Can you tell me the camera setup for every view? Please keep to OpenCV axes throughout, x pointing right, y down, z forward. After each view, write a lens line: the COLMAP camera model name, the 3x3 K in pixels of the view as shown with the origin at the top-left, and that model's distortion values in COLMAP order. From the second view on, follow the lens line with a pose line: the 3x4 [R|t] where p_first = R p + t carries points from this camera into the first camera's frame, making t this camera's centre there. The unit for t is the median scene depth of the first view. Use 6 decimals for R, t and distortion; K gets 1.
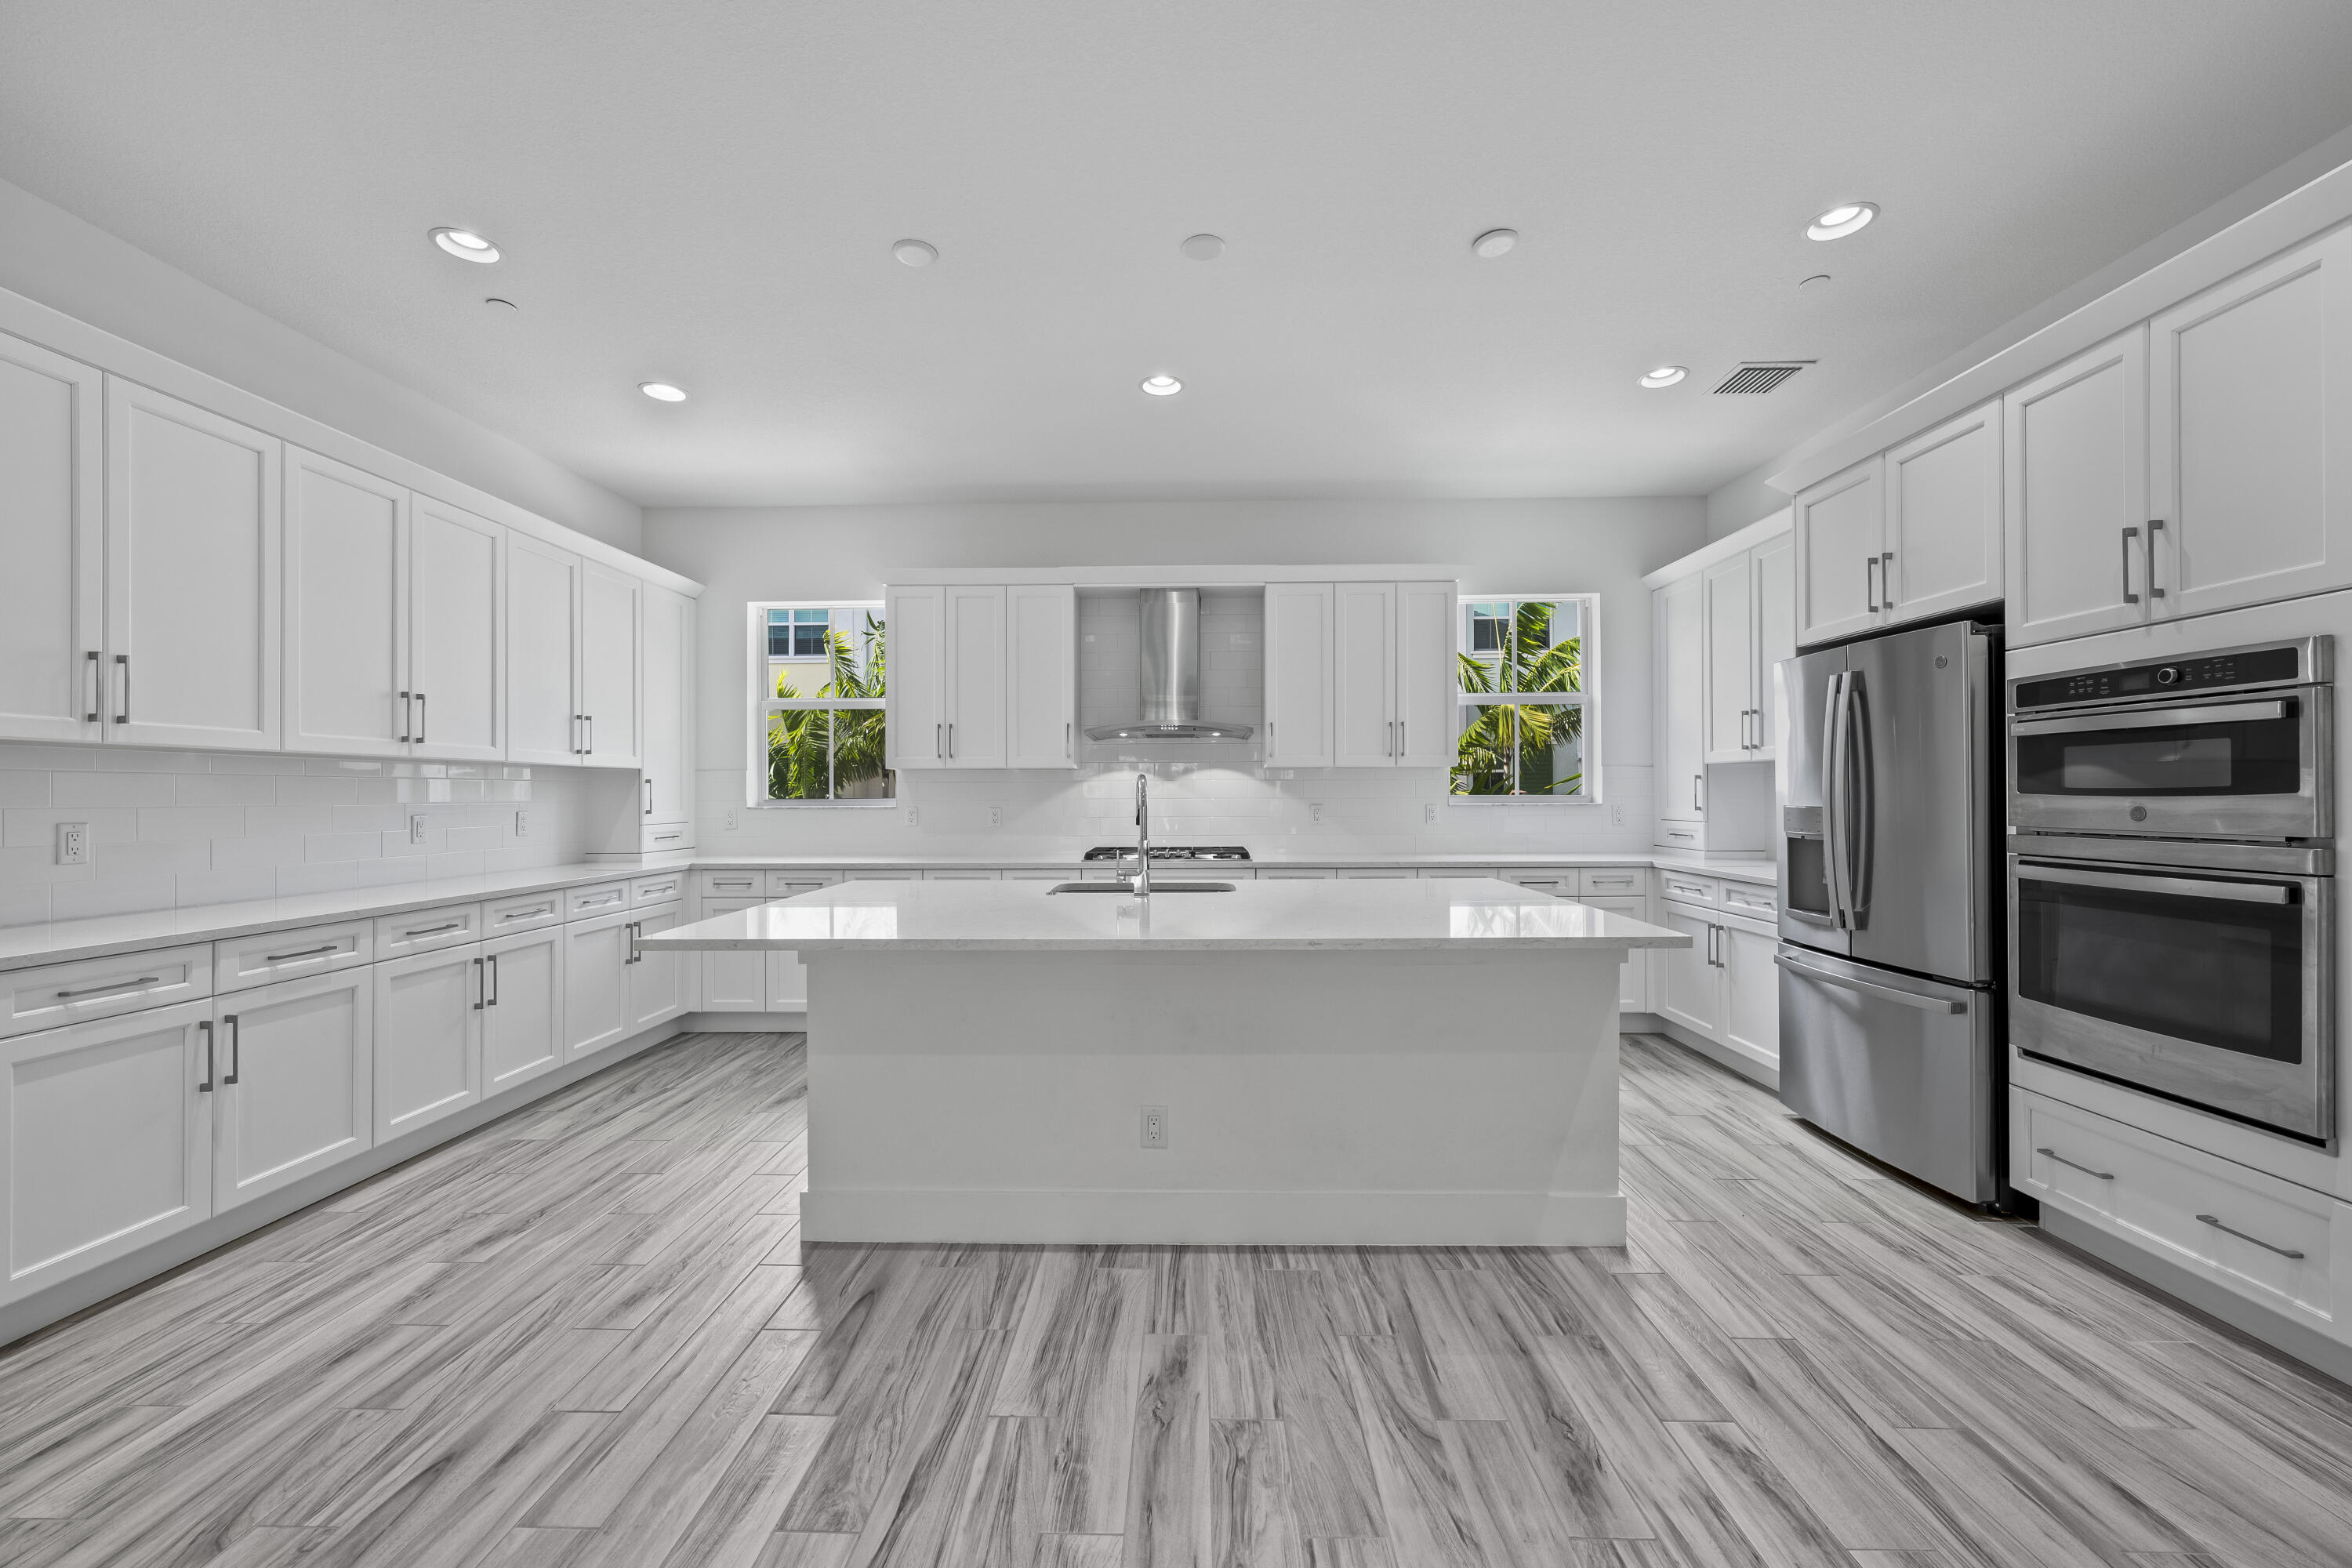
lens RADIAL K [[918.7, 0, 1166.7], [0, 918.7, 790.7], [0, 0, 1]] dist [-0.001386, 0.000048]
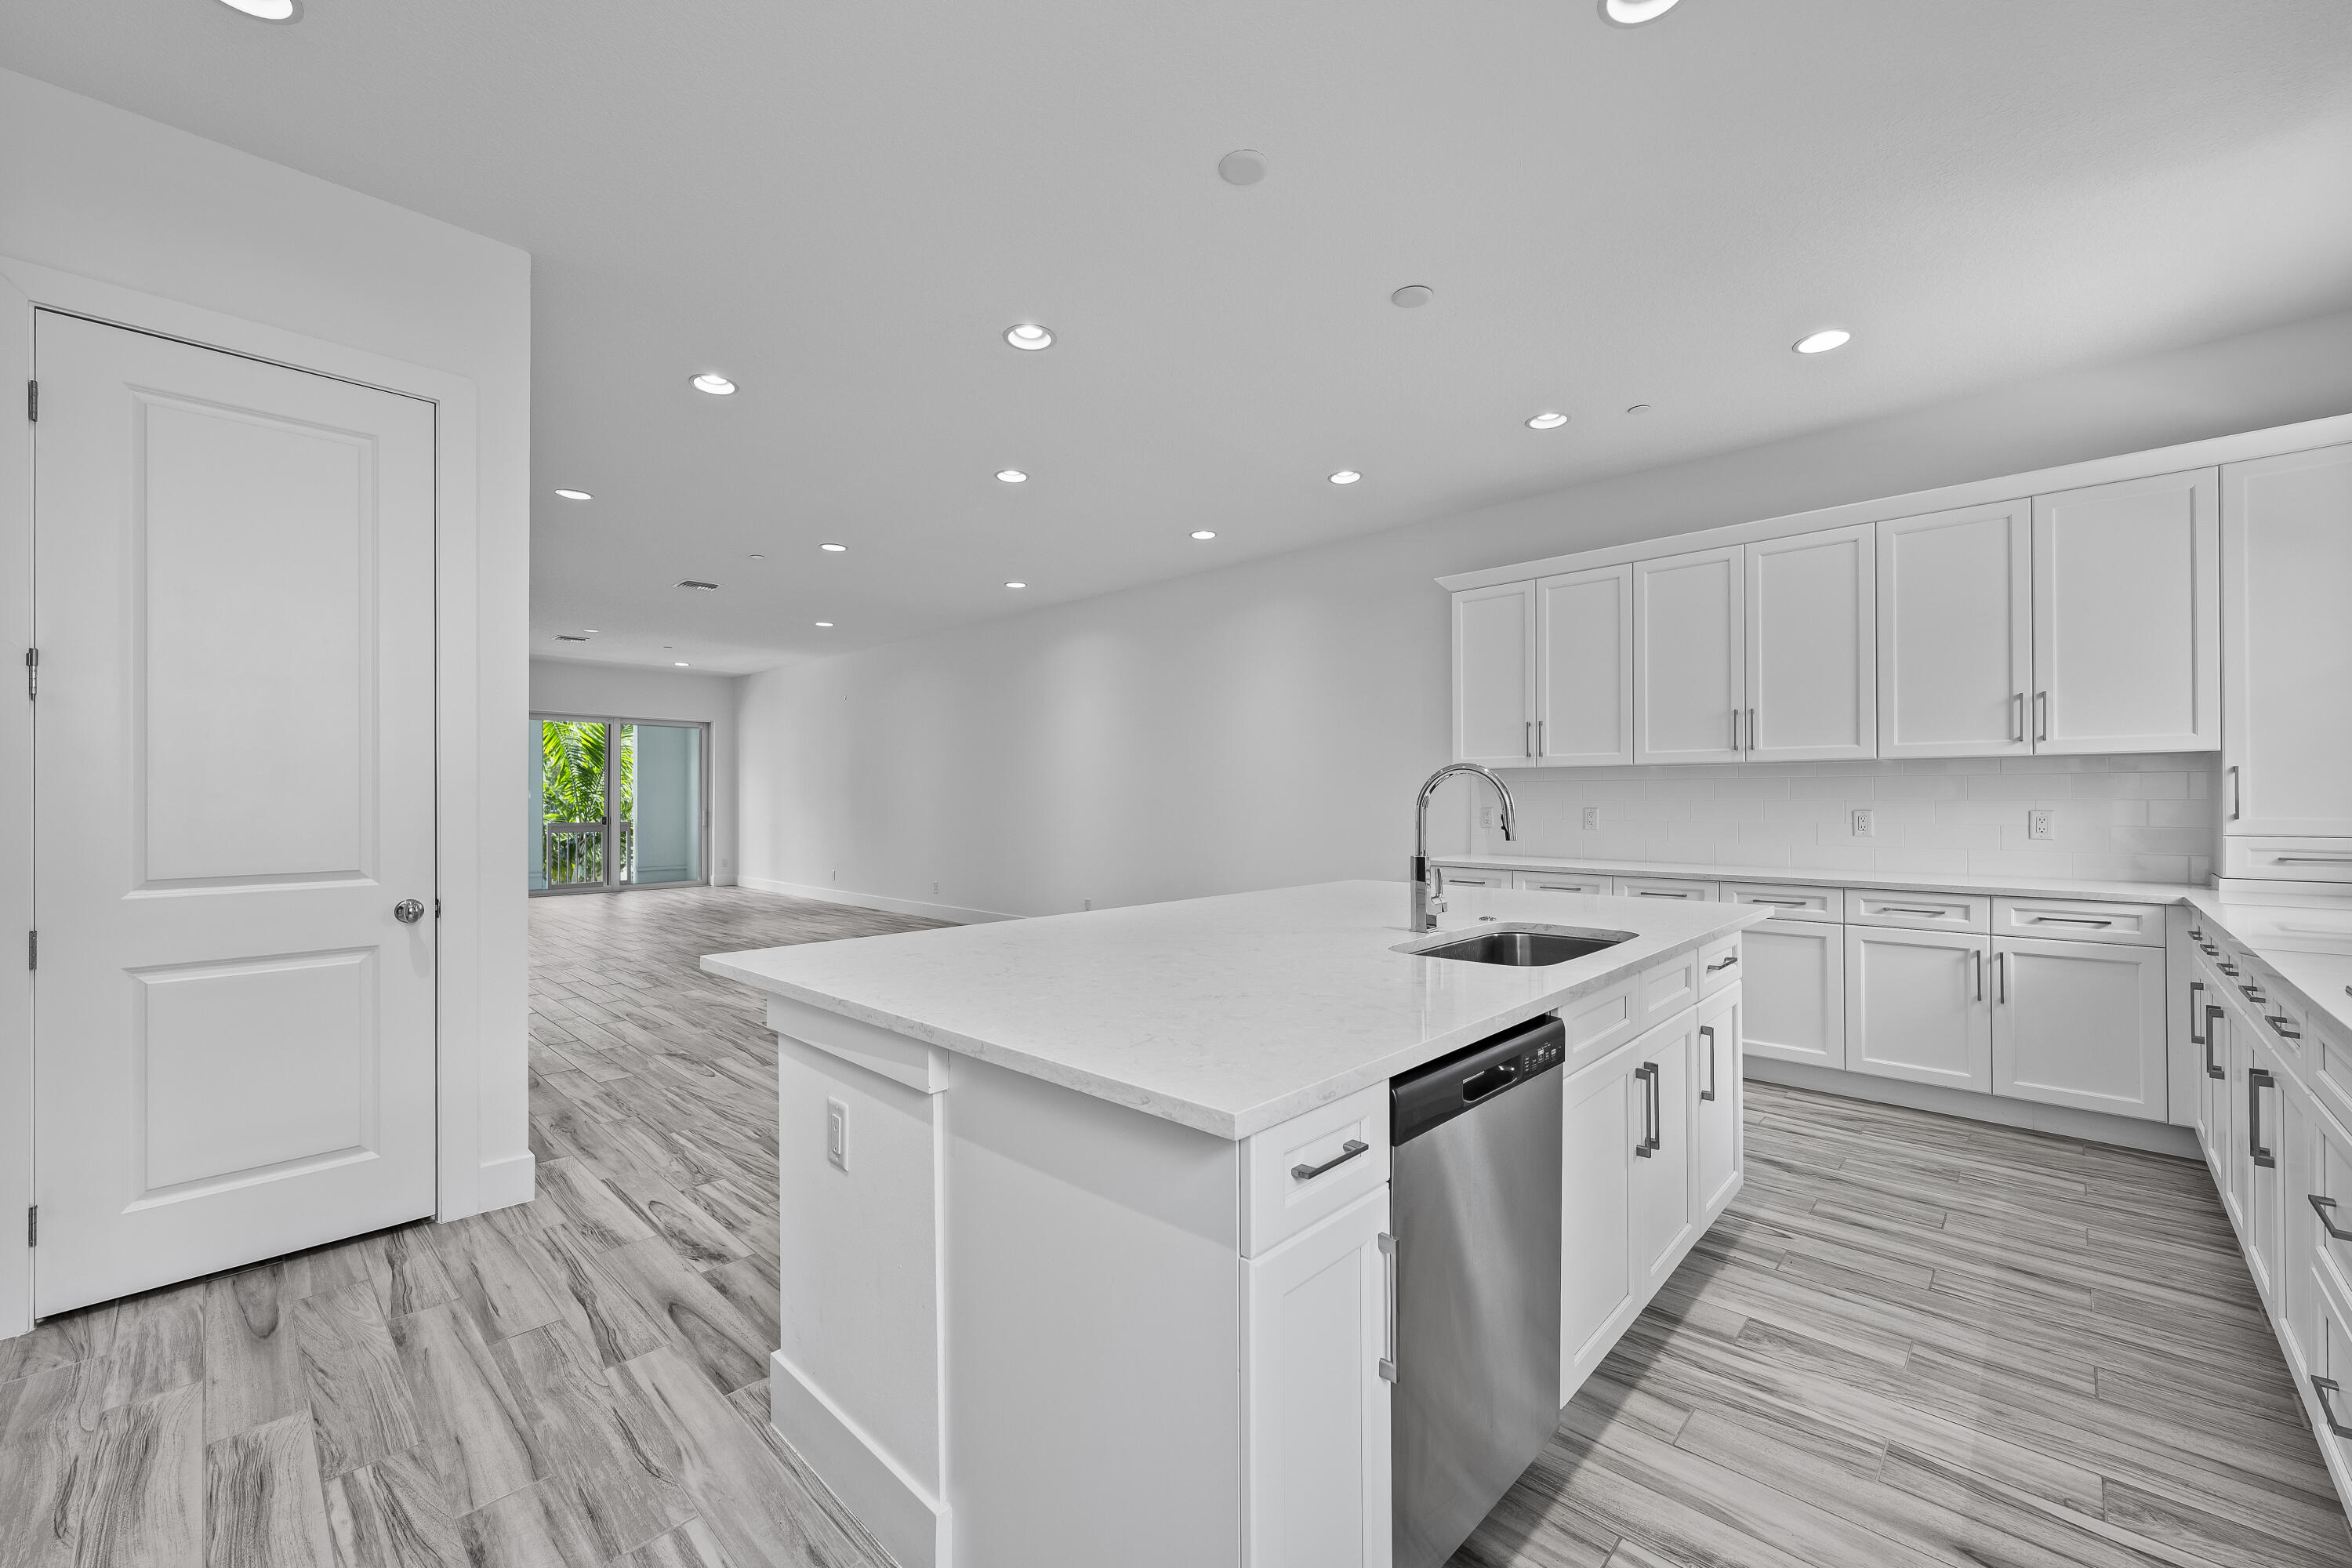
lens RADIAL K [[941.4, 0, 1182.2], [0, 941.4, 801.8], [0, 0, 1]] dist [-0.000312, -0.000059]
pose [[-0.661543, 0.007107, -0.749873, 0.854857], [0.007688, 0.999967, 0.002695, 0.012020], [0.749867, -0.003982, -0.661576, 1.765628]]
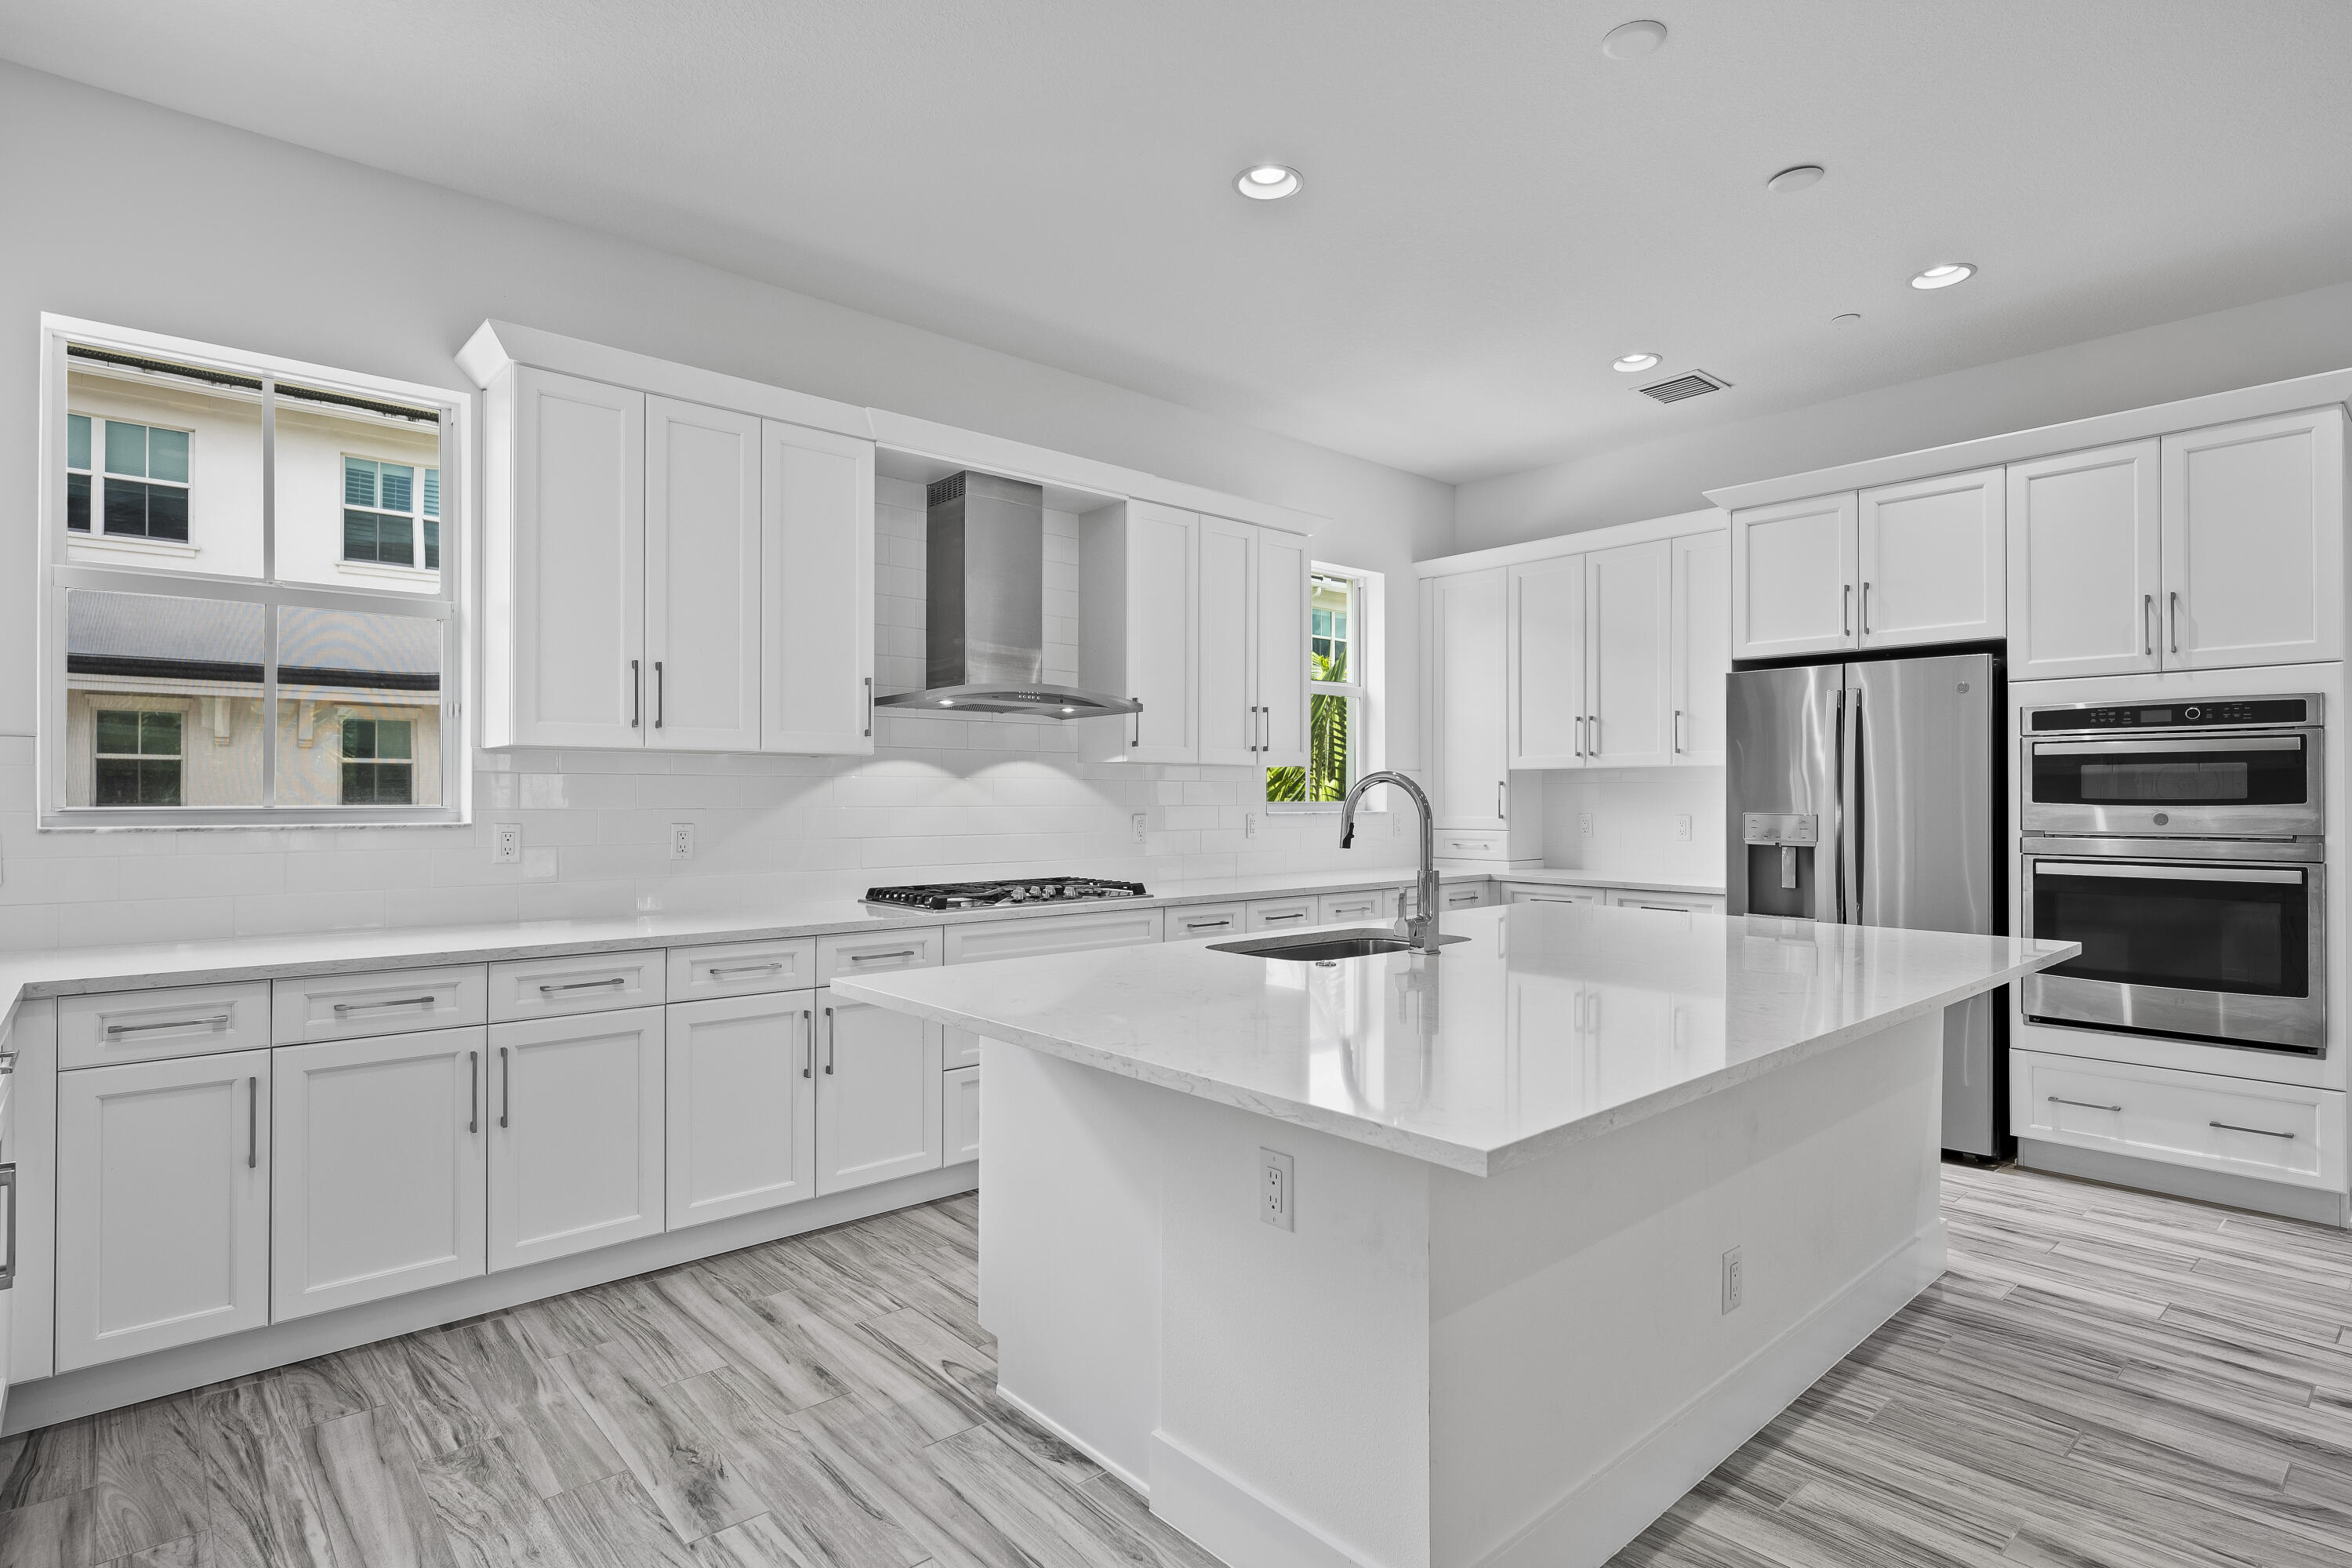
lens RADIAL K [[1180.4, 0, 1169.8], [0, 1180.4, 790.7], [0, 0, 1]] dist [0.000714, 0.001684]
pose [[0.735602, 0.008154, 0.677365, -0.973046], [-0.006331, 0.999967, -0.005162, 0.002249], [-0.677385, -0.000491, 0.735629, 0.652062]]
